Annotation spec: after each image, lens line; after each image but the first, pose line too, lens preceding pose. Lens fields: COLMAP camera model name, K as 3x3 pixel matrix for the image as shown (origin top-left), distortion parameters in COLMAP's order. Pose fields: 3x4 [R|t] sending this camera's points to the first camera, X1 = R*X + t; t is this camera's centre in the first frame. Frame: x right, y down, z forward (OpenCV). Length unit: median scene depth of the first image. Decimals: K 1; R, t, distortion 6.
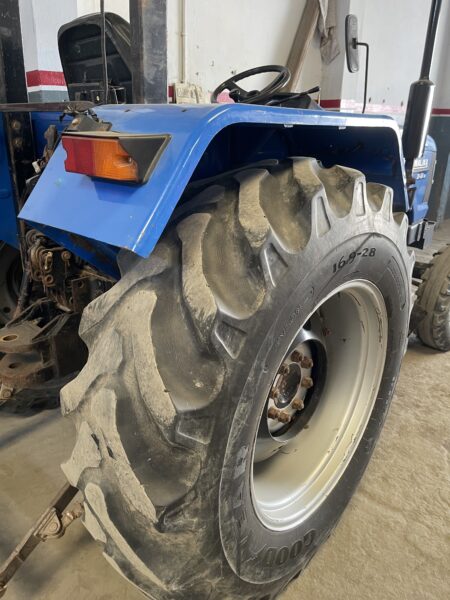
lens RADIAL K [[455.9, 0, 223.6], [0, 455.9, 300.8], [0, 0, 1]] dist [0.053690, -0.068255]
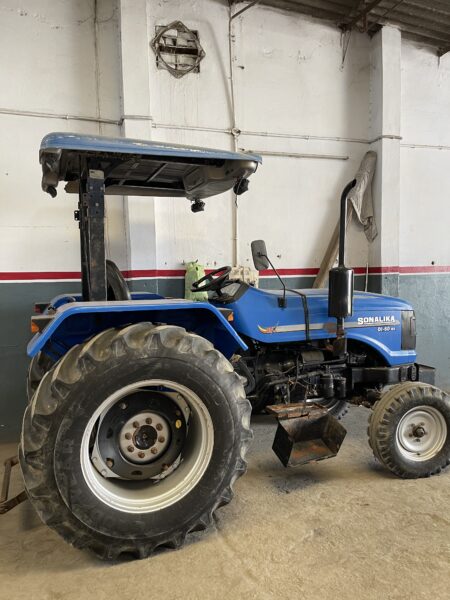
lens RADIAL K [[455.9, 0, 226.1], [0, 455.9, 301.1], [0, 0, 1]] dist [0.053690, -0.068255]
pose [[0.900439, -0.006433, -0.434936, 1.853425], [-0.124129, 0.954514, -0.271100, 0.174954], [0.416896, 0.298097, 0.858683, -0.957567]]
